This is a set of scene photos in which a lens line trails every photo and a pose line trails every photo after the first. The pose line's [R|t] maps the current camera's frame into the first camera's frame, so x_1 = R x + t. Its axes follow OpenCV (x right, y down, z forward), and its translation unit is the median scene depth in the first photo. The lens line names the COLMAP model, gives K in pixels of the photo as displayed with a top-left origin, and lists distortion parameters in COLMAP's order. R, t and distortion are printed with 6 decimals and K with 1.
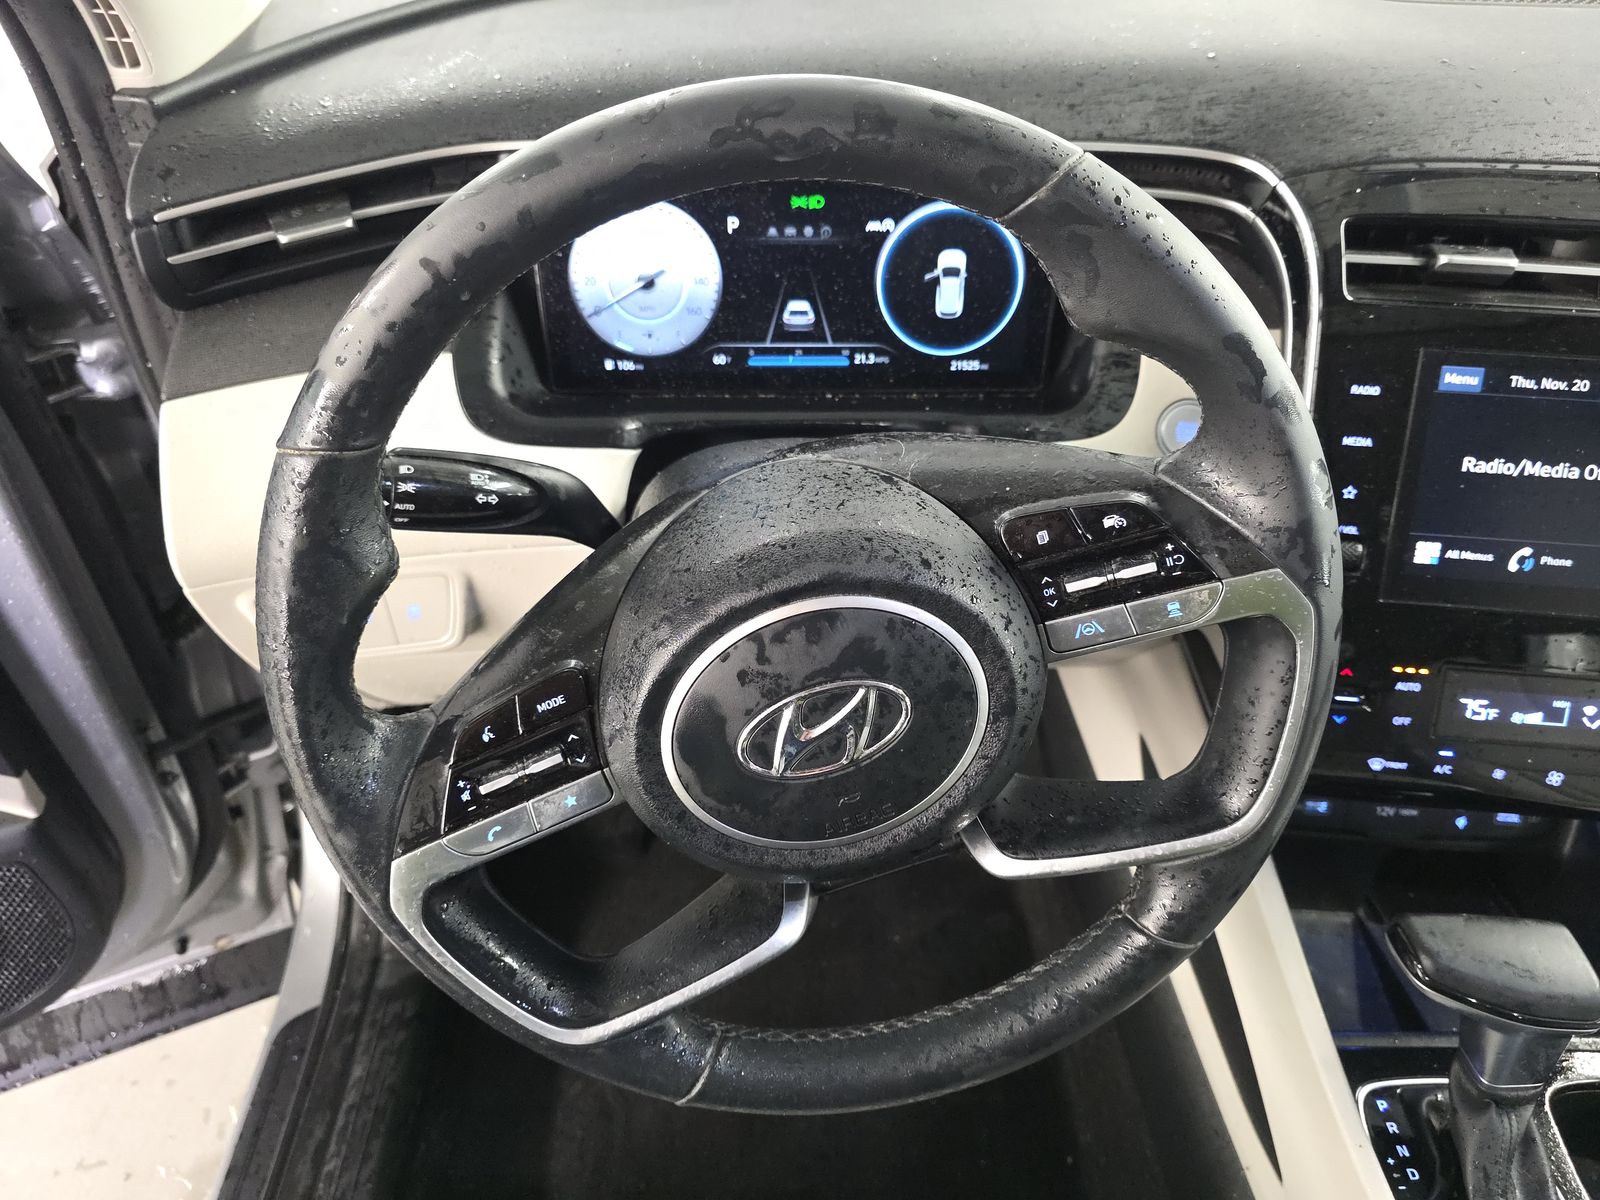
lens RADIAL K [[1123.9, 0, 804.6], [0, 1123.9, 611.4], [0, 0, 1]] dist [0.049848, -0.062400]
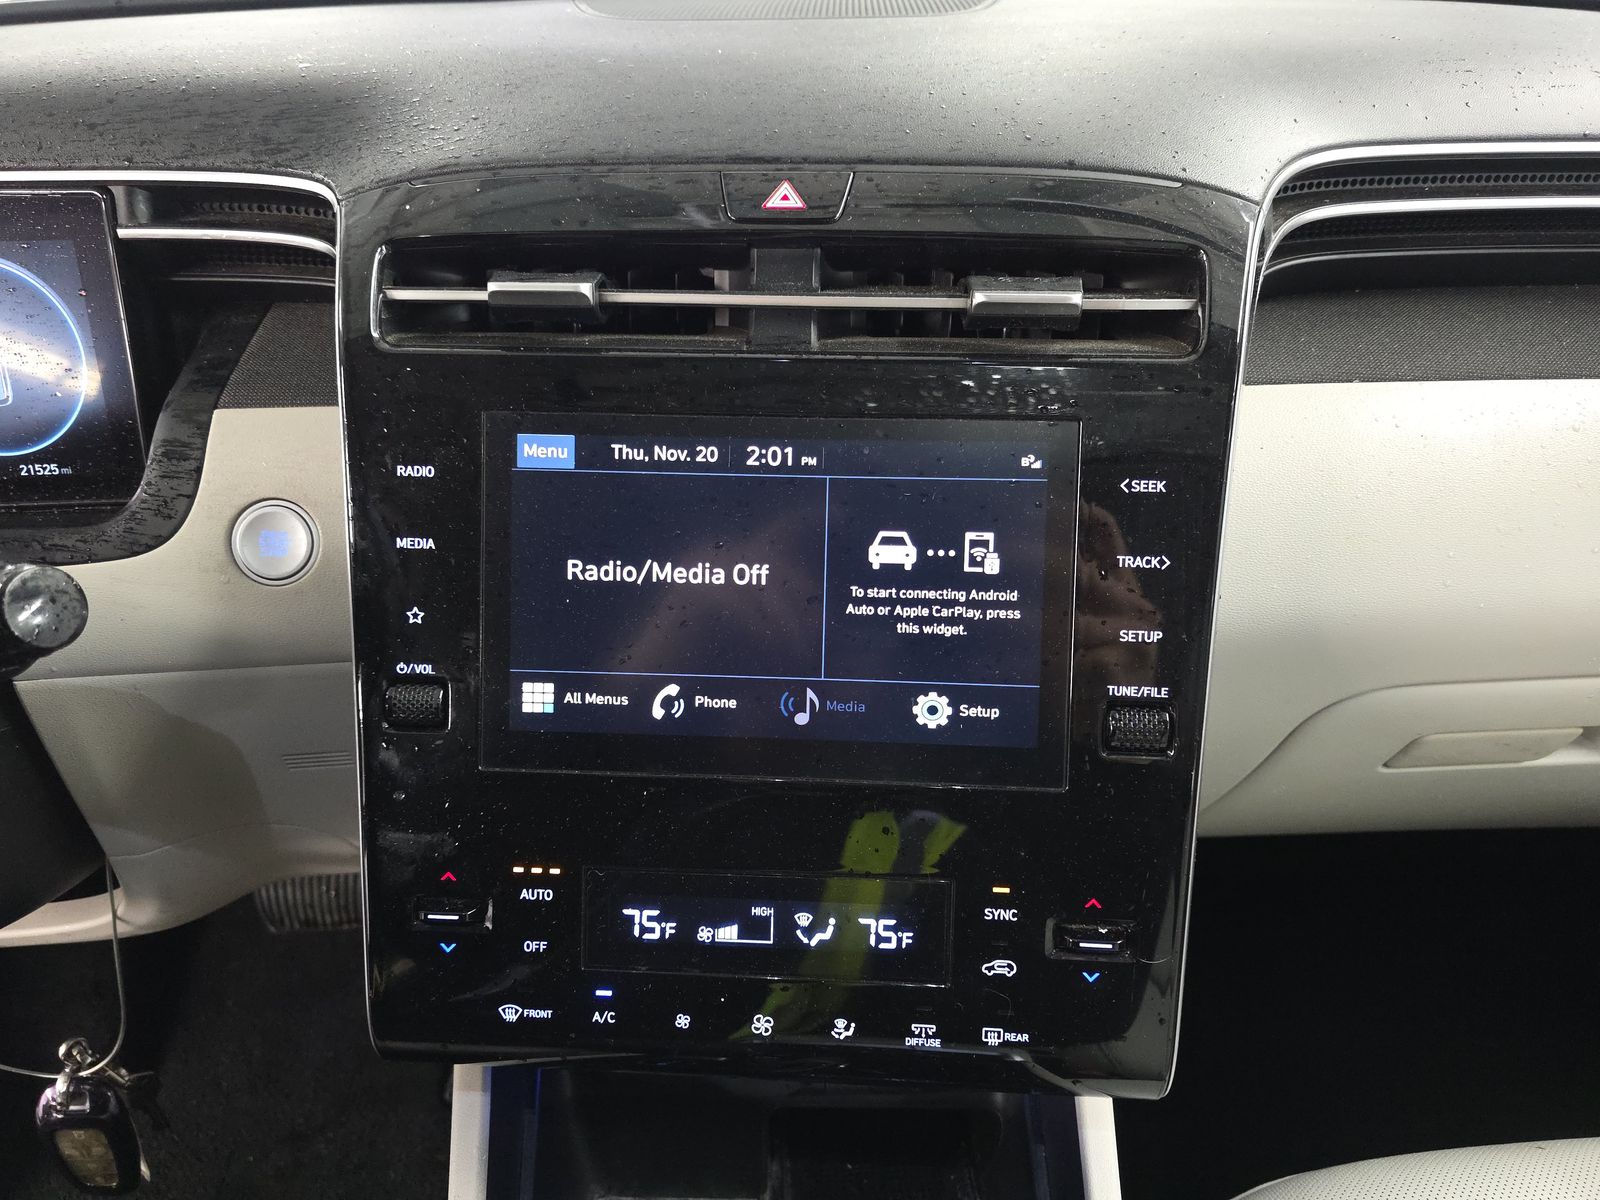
lens RADIAL K [[1123.9, 0, 804.6], [0, 1123.9, 611.4], [0, 0, 1]] dist [0.049848, -0.062400]
pose [[0.999204, -0.037186, 0.014429, 0.670315], [0.038967, 0.987299, -0.154022, 0.008760], [-0.008519, 0.154462, 0.987962, 0.291421]]
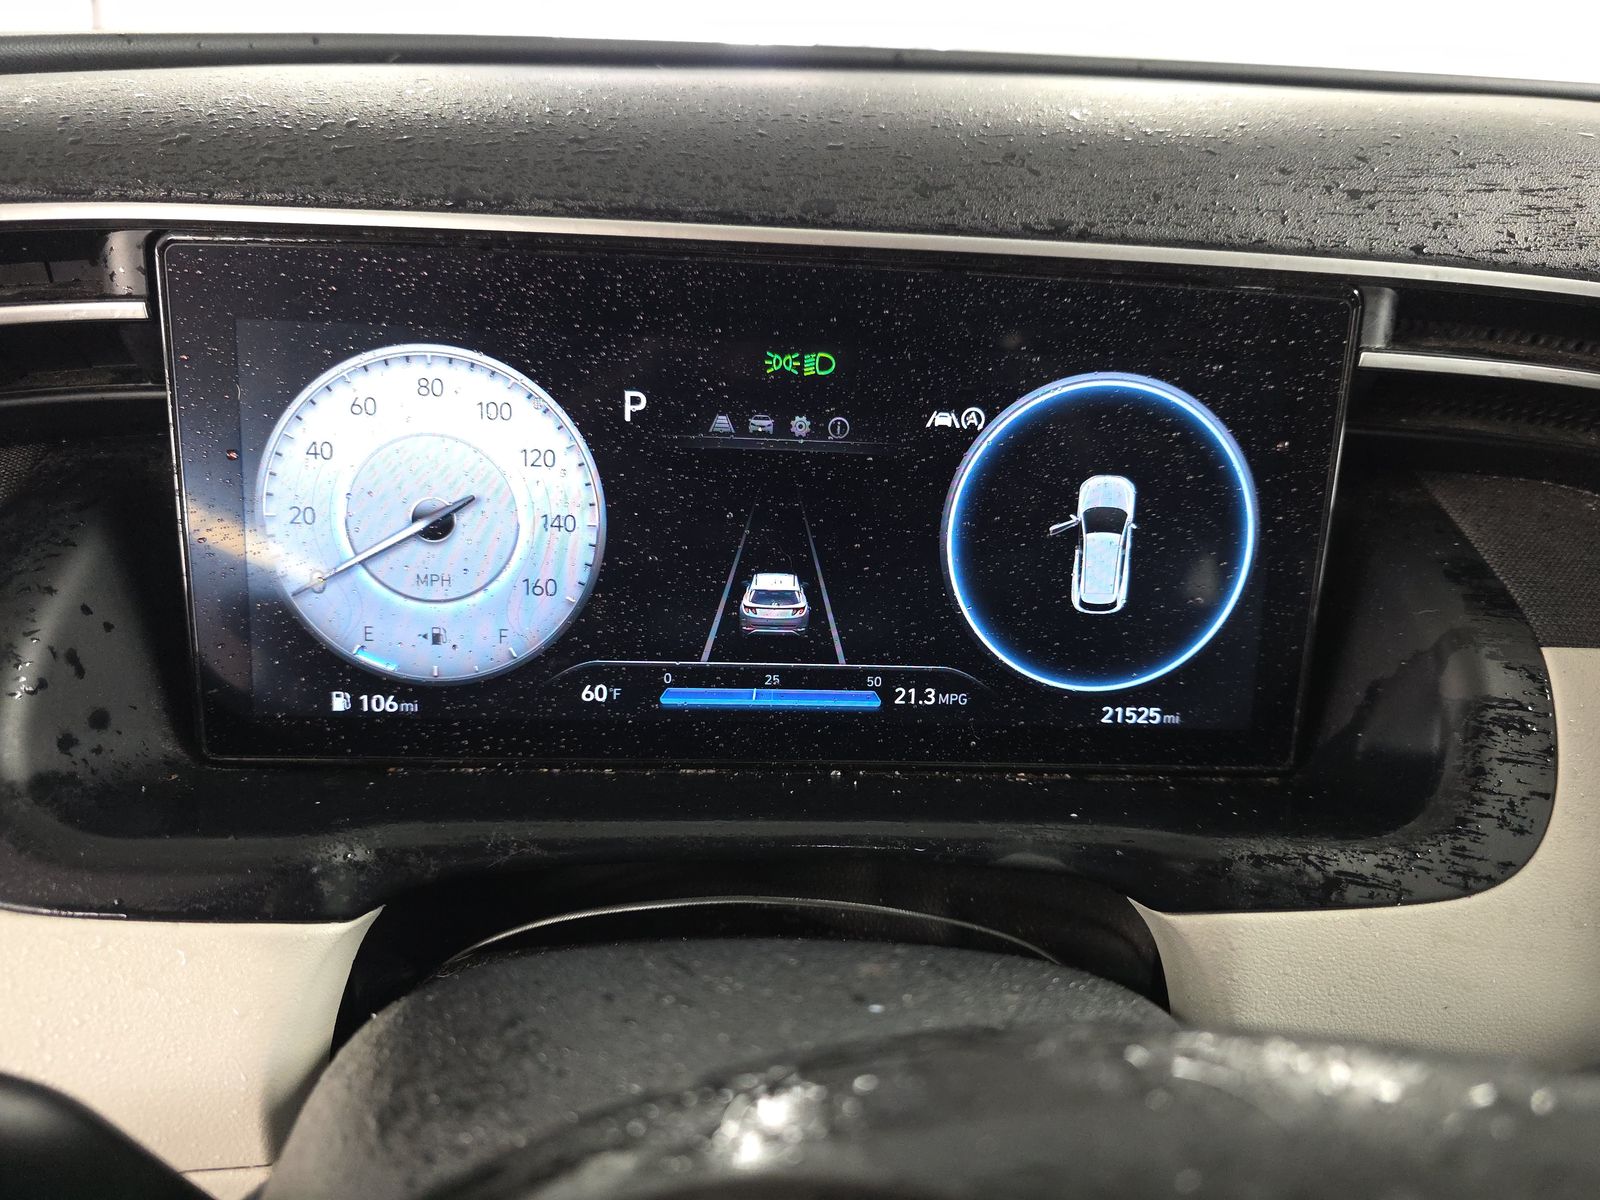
lens RADIAL K [[1123.9, 0, 804.6], [0, 1123.9, 611.4], [0, 0, 1]] dist [0.049848, -0.062400]
pose [[0.998908, 0.020911, 0.041770, -0.012515], [-0.008670, 0.961665, -0.274090, -0.138729], [-0.045900, 0.273429, 0.960797, 0.582725]]
